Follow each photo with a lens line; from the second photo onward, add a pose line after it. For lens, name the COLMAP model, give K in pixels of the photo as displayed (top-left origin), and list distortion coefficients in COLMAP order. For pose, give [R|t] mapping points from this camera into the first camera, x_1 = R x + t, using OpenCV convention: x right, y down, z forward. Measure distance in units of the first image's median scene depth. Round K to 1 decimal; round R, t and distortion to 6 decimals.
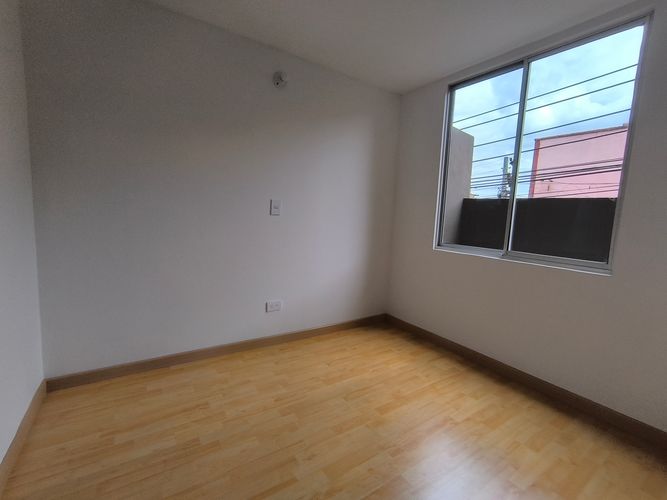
lens RADIAL K [[299.2, 0, 329.8], [0, 299.2, 246.7], [0, 0, 1]] dist [-0.003830, 0.000729]
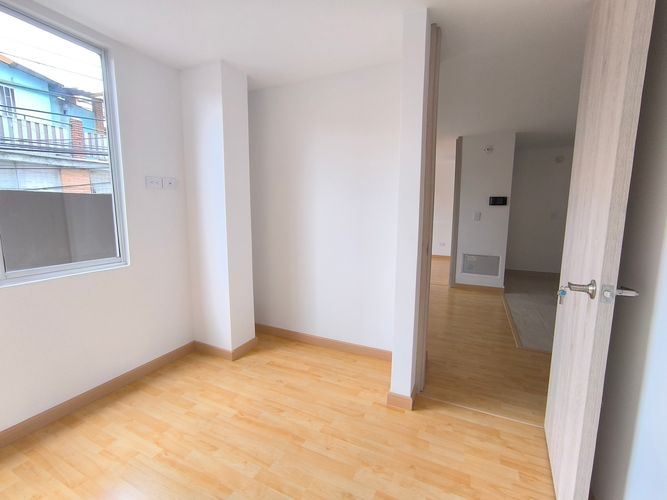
lens RADIAL K [[299.2, 0, 329.8], [0, 299.2, 246.7], [0, 0, 1]] dist [-0.003830, 0.000729]
pose [[-0.501732, -0.170027, 0.848148, -0.585332], [0.062655, 0.970774, 0.231674, -0.246031], [-0.862751, 0.169379, -0.476415, 0.992313]]
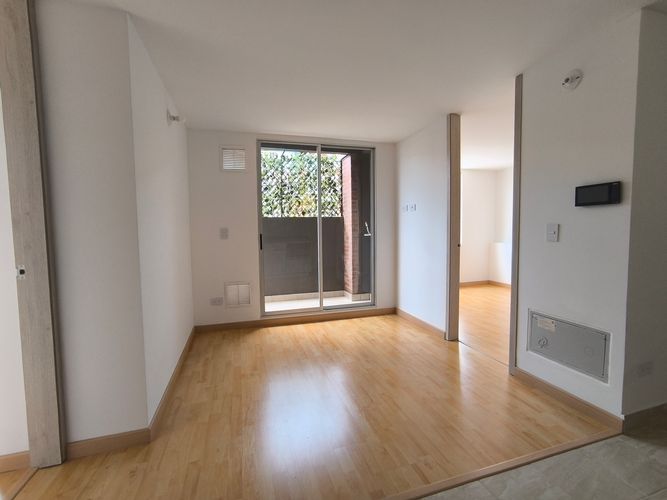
lens RADIAL K [[299.2, 0, 329.8], [0, 299.2, 246.7], [0, 0, 1]] dist [-0.003830, 0.000729]
pose [[0.288617, -0.122028, 0.949636, -0.315583], [0.136335, 0.986976, 0.085391, 0.049723], [-0.947688, 0.104823, 0.301495, -1.139720]]
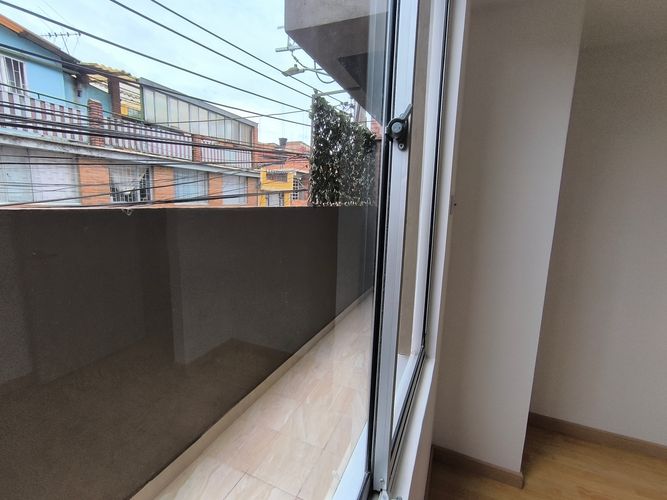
lens RADIAL K [[299.2, 0, 329.8], [0, 299.2, 246.7], [0, 0, 1]] dist [-0.003830, 0.000729]
pose [[-0.525494, -0.195597, 0.828008, 0.605597], [0.037974, 0.966853, 0.252496, -0.371718], [-0.849949, 0.164127, -0.500648, 1.700126]]
